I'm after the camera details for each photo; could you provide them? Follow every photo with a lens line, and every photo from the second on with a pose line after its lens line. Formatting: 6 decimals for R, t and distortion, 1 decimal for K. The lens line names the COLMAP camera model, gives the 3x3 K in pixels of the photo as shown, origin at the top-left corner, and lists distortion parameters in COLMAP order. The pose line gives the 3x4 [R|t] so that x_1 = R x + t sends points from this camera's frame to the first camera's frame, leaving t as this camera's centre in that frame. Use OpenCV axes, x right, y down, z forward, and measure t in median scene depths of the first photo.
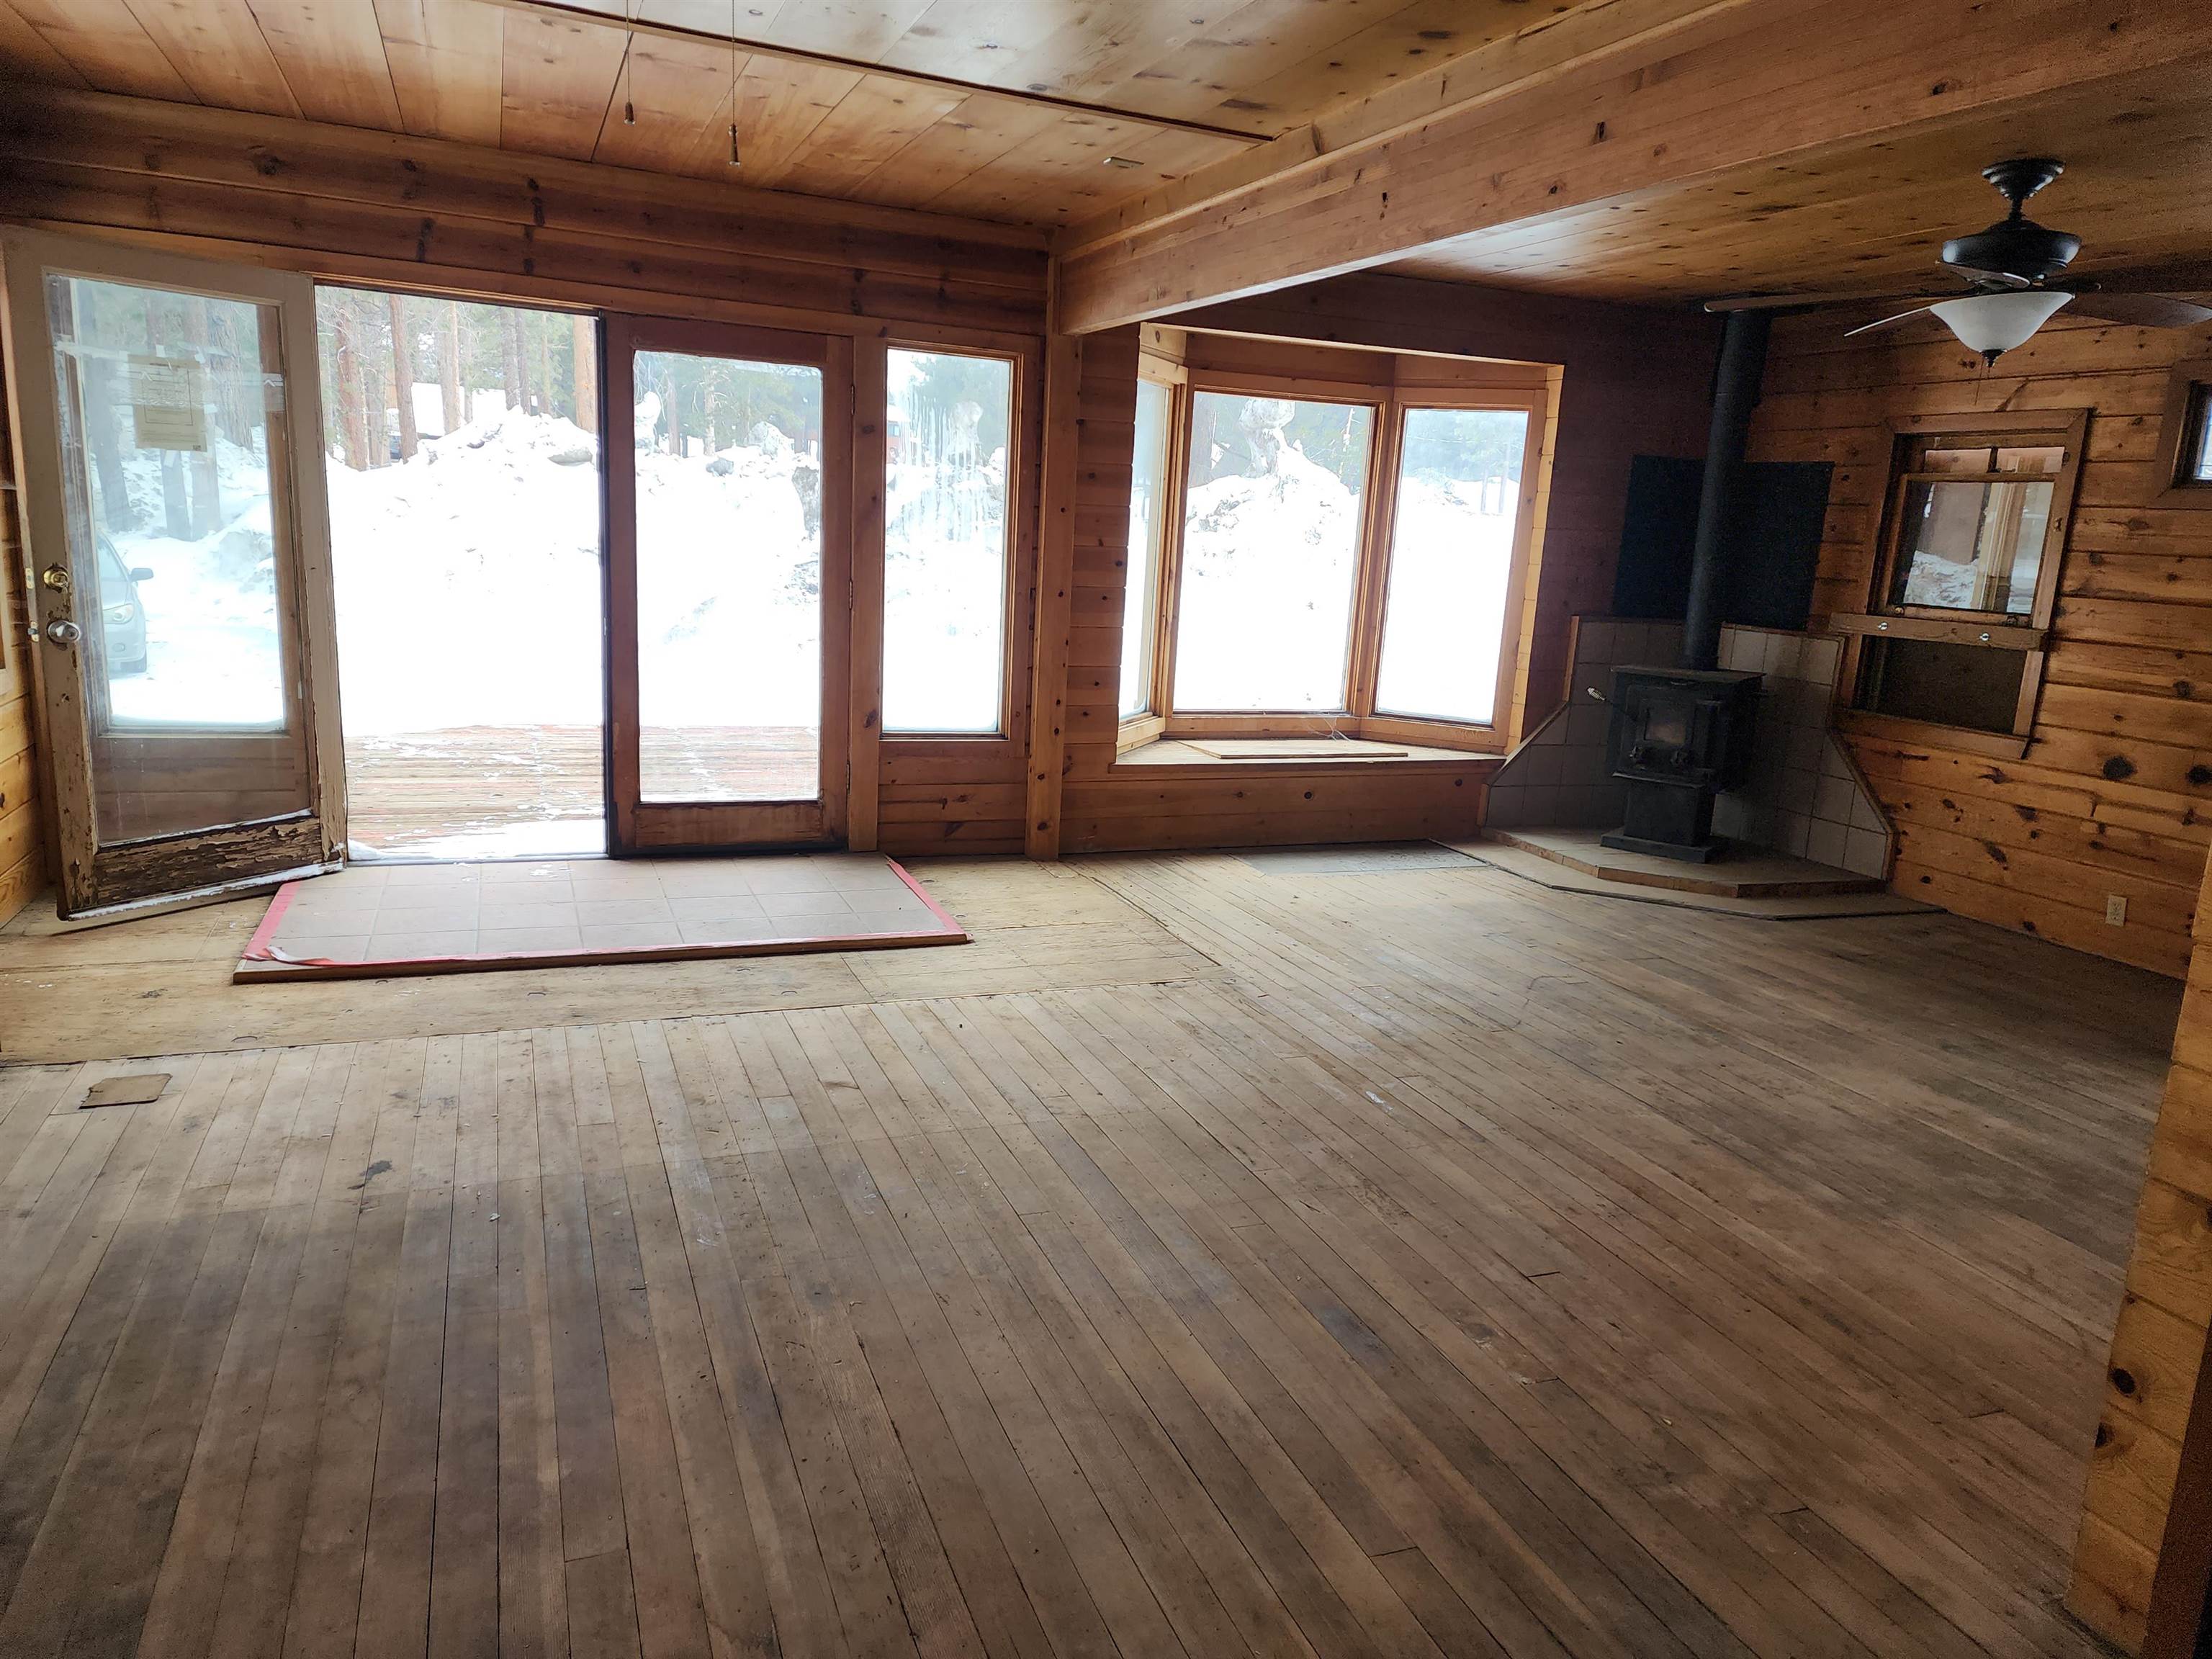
lens RADIAL K [[1464.0, 0, 1060.3], [0, 1464.0, 804.9], [0, 0, 1]] dist [0.077666, -0.054716]
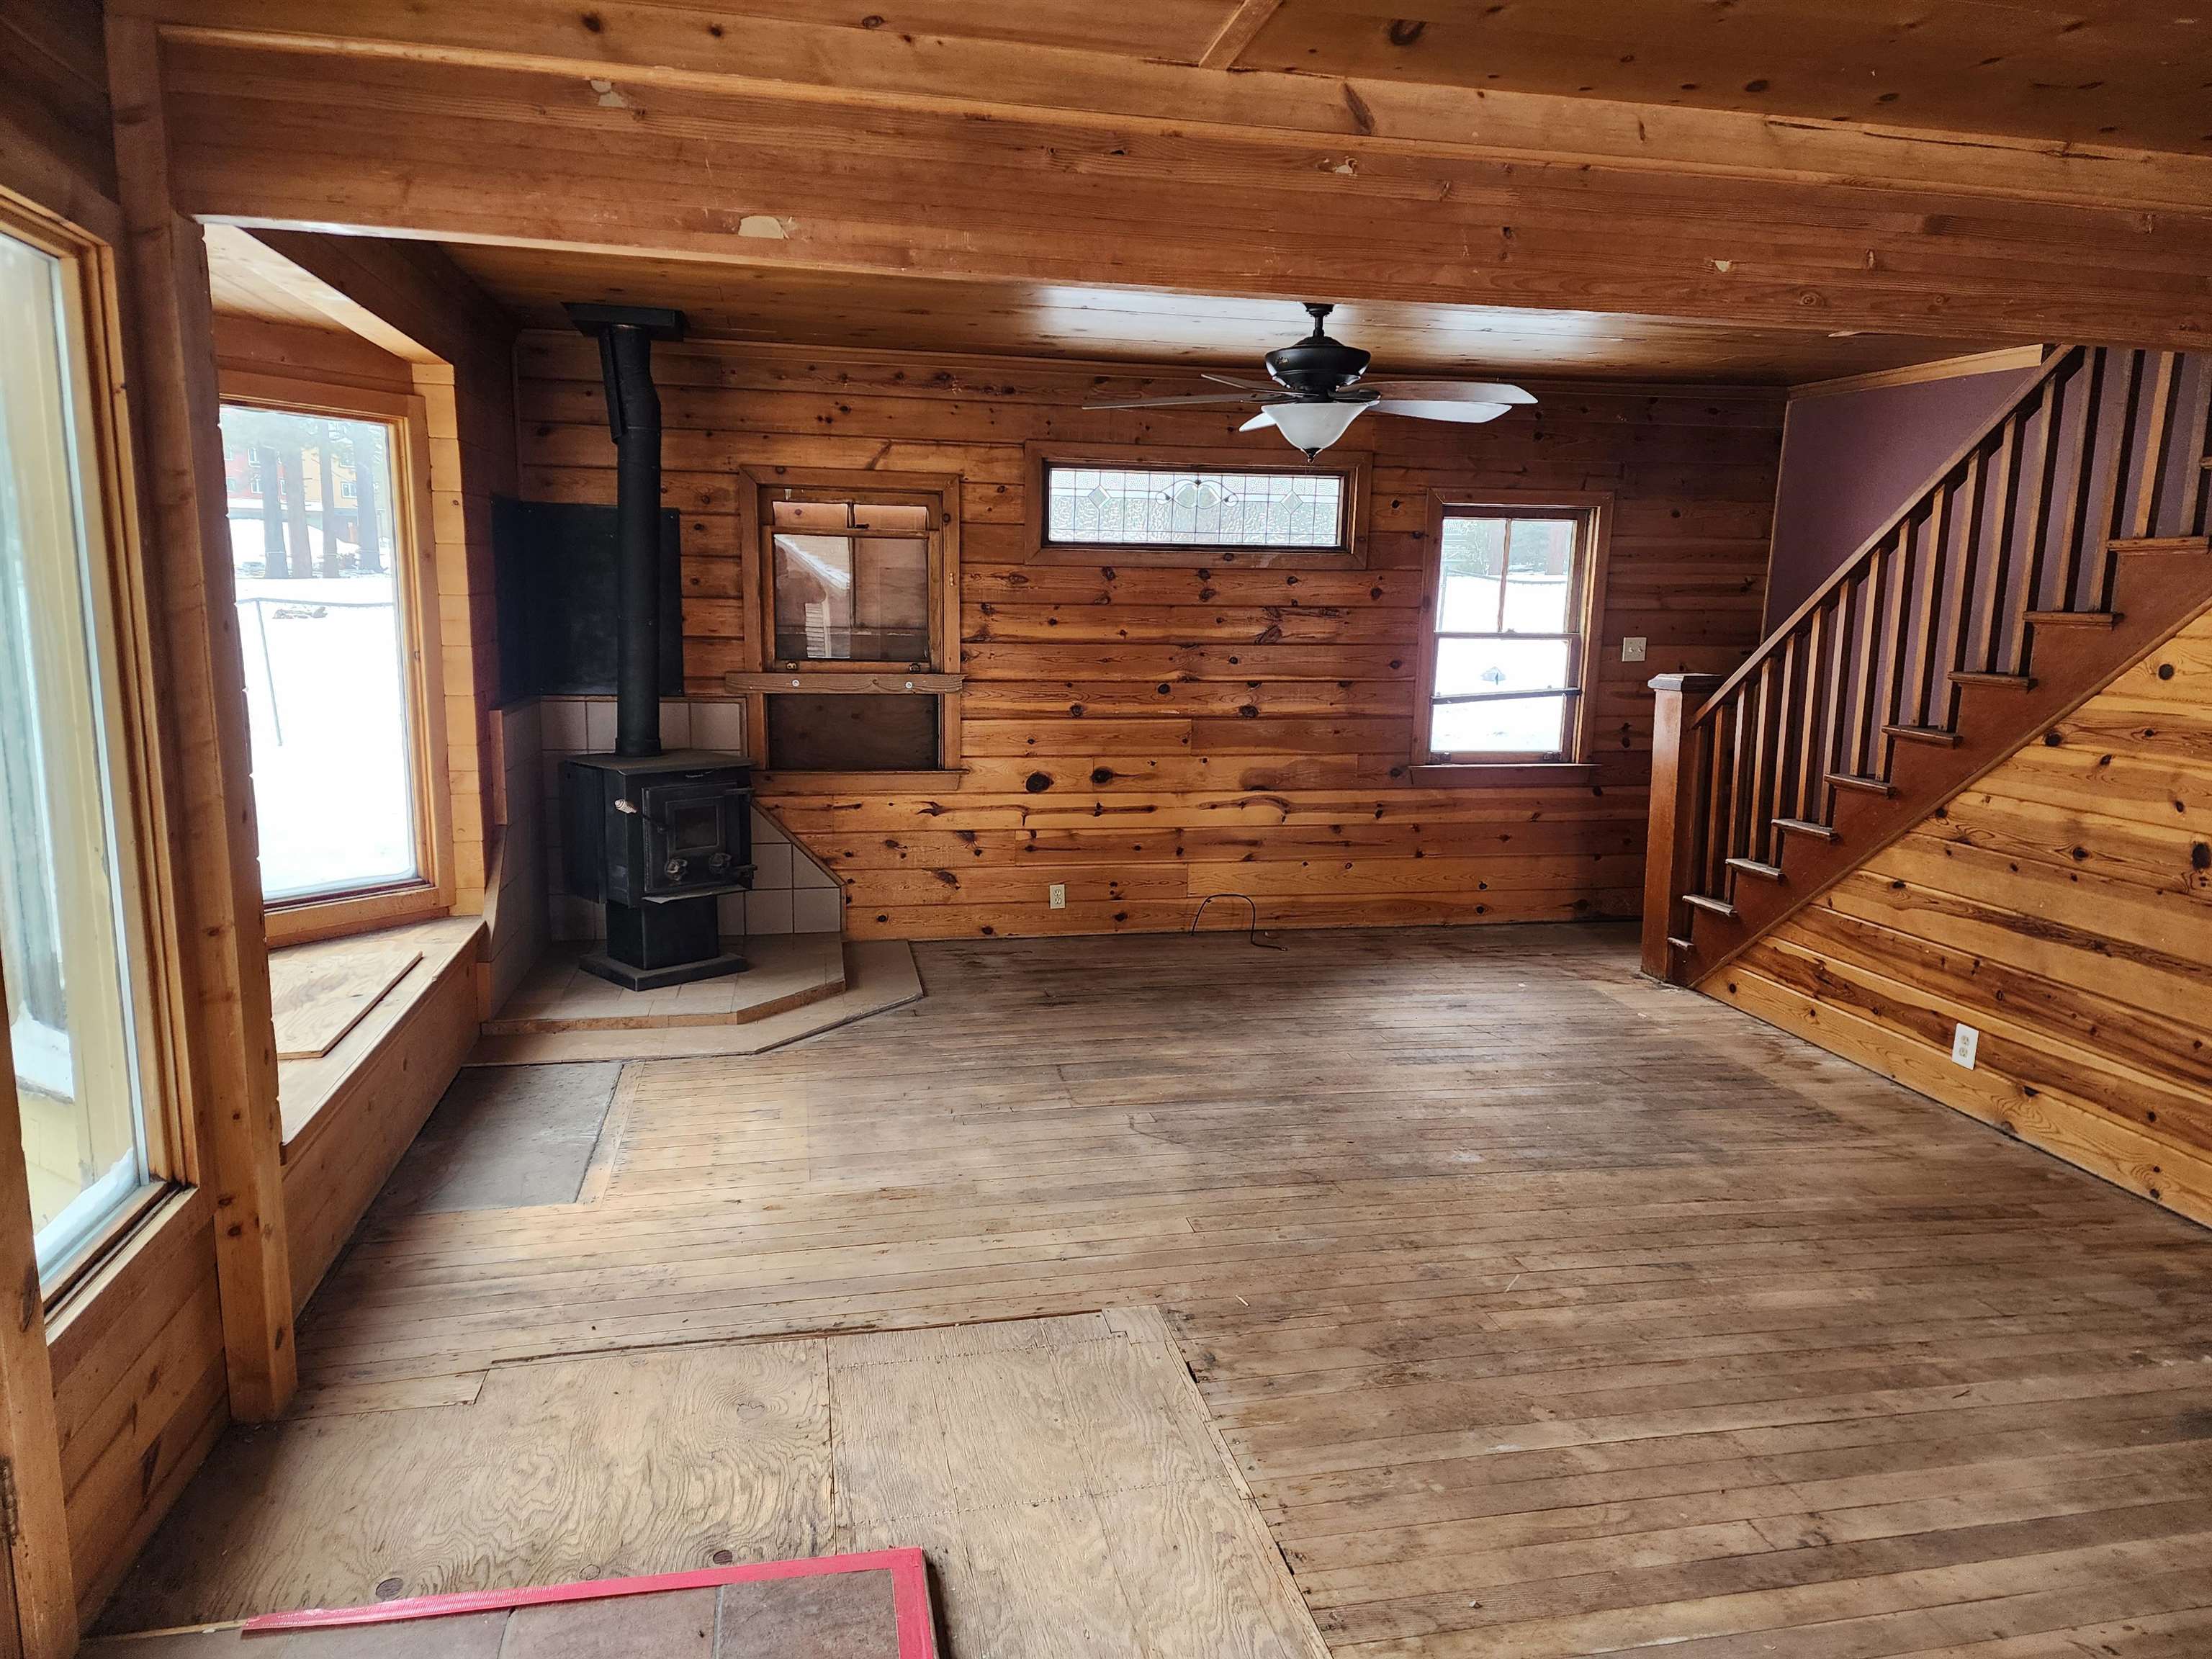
lens RADIAL K [[1464.0, 0, 1102.1], [0, 1464.0, 843.4], [0, 0, 1]] dist [0.077666, -0.054716]
pose [[0.159860, -0.220711, 0.962149, -0.425636], [0.182257, 0.964526, 0.190975, -0.193294], [-0.970169, 0.144829, 0.194415, 0.738773]]
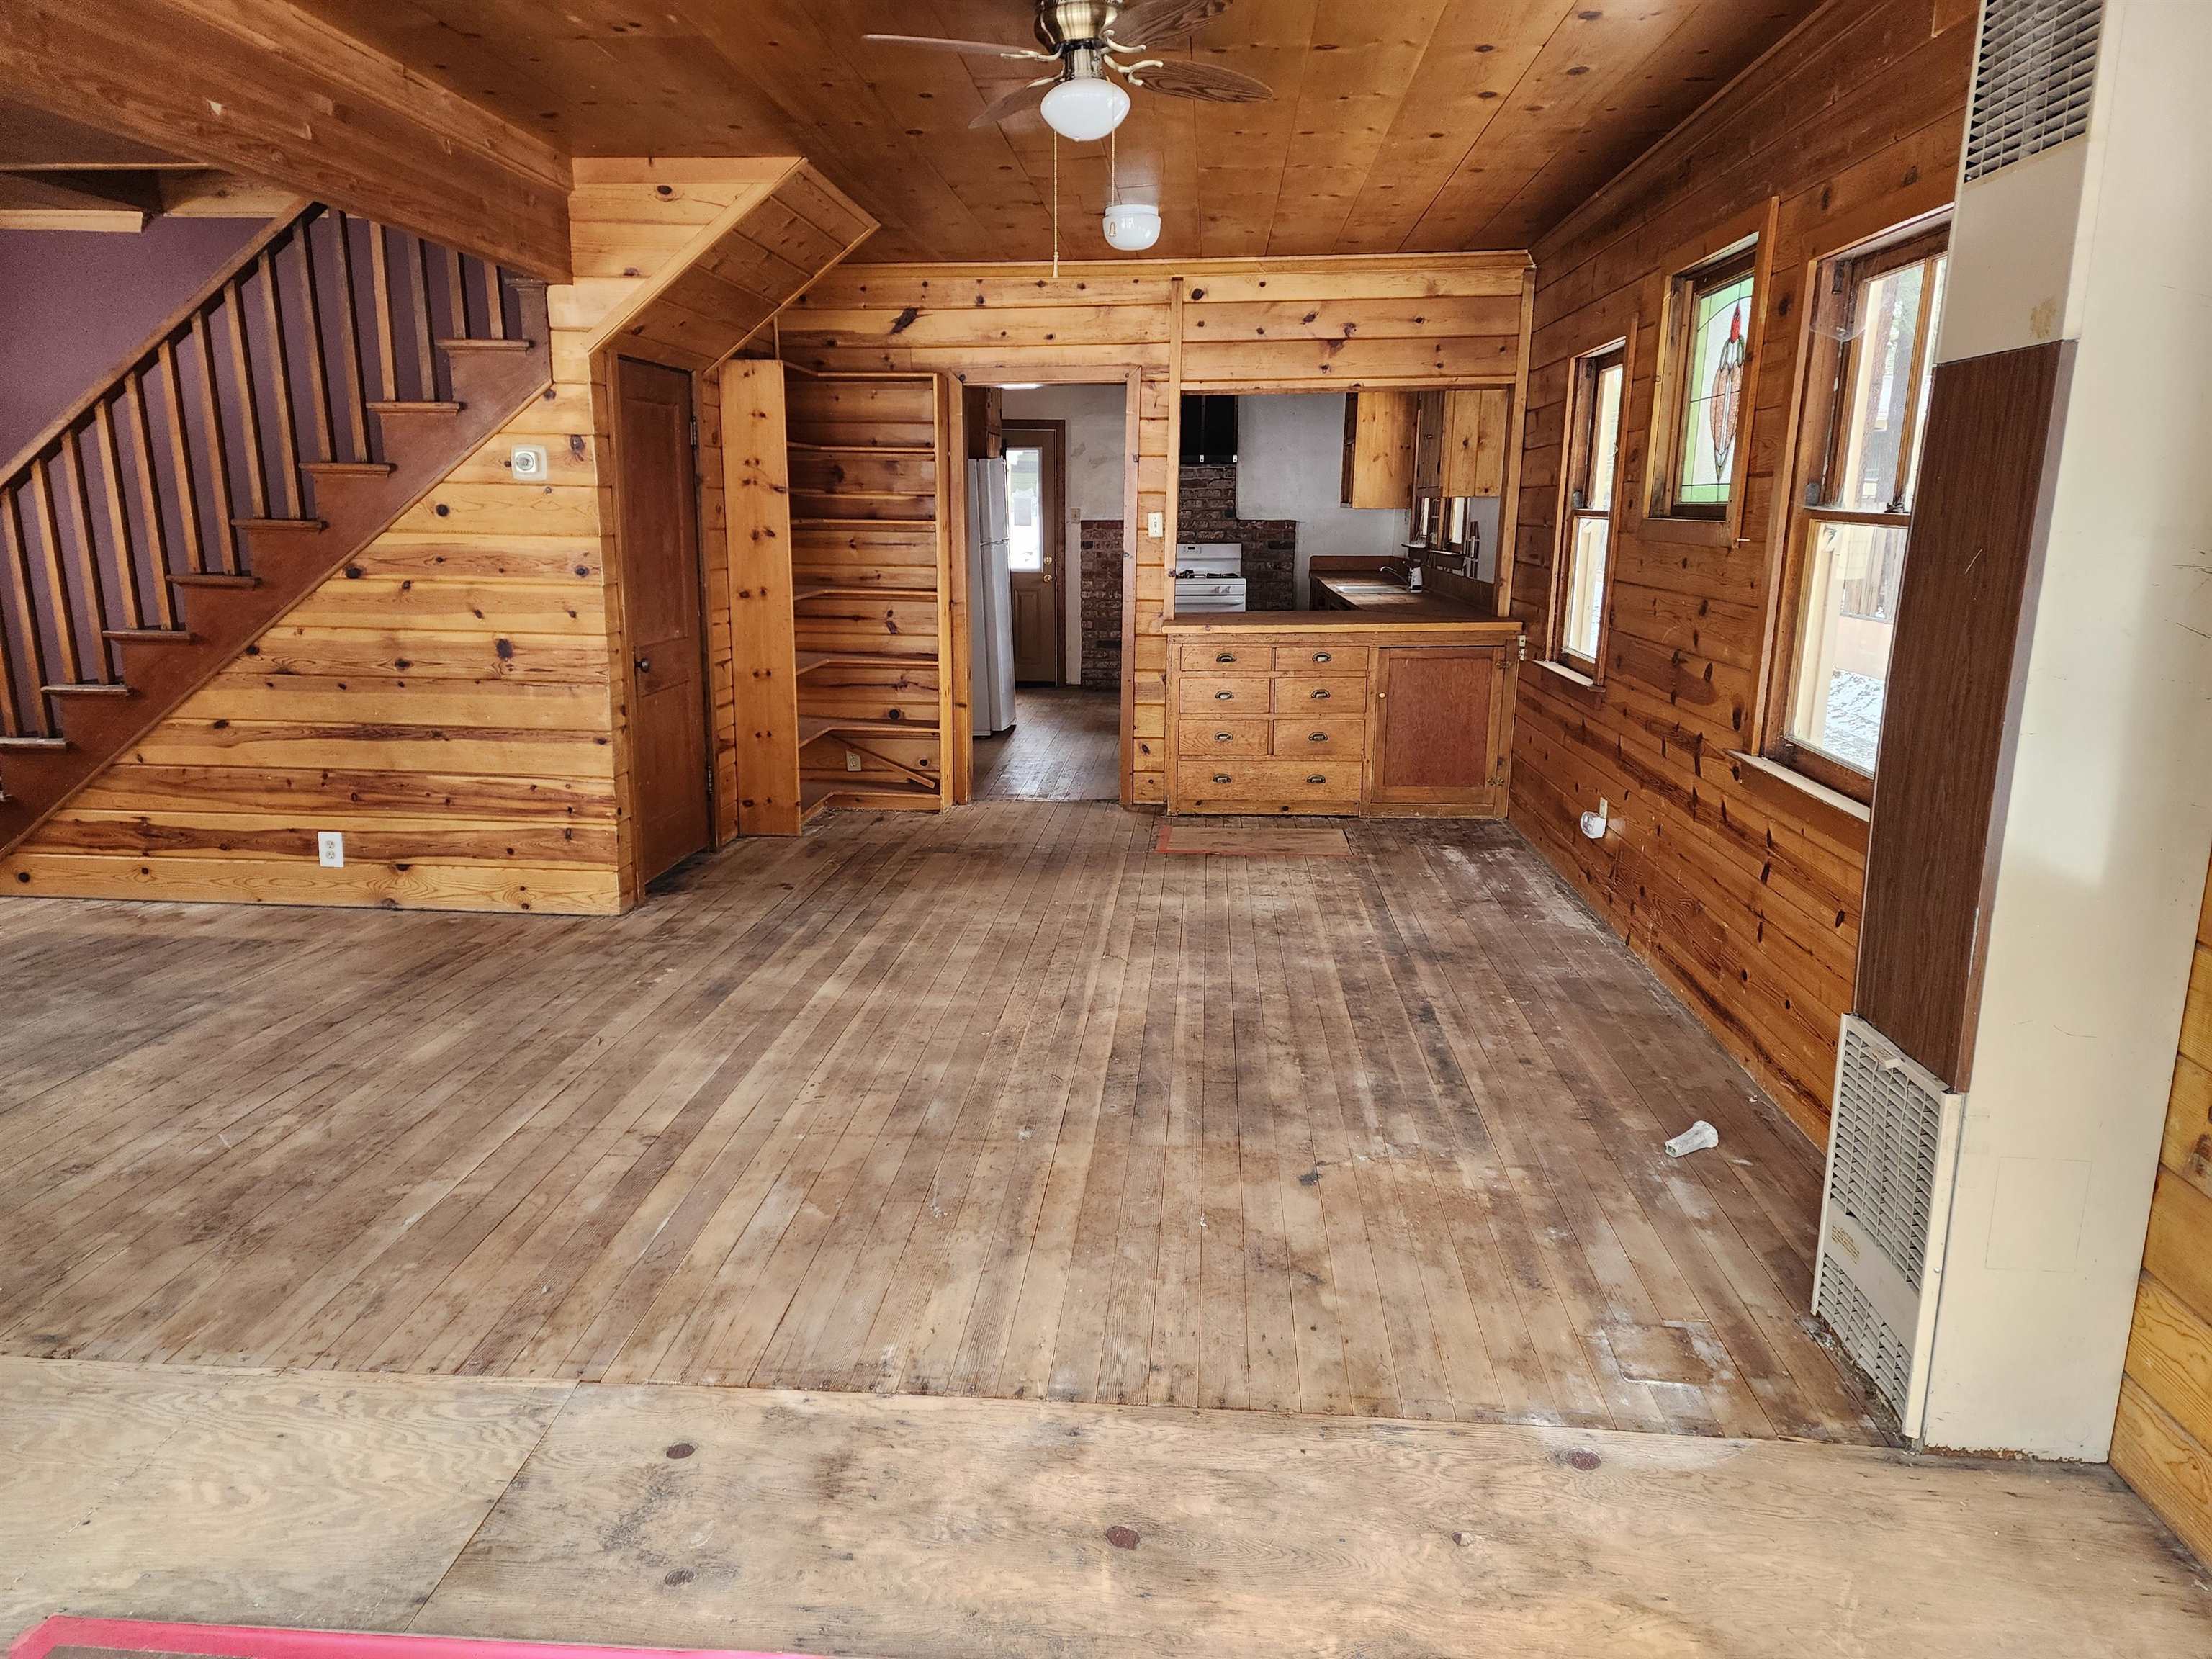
lens RADIAL K [[1464.0, 0, 1095.7], [0, 1464.0, 820.9], [0, 0, 1]] dist [0.077666, -0.054716]
pose [[-0.902353, -0.151610, 0.403451, -0.392600], [0.025695, 0.915499, 0.401498, -0.223206], [-0.430231, 0.372660, -0.822208, 1.016656]]
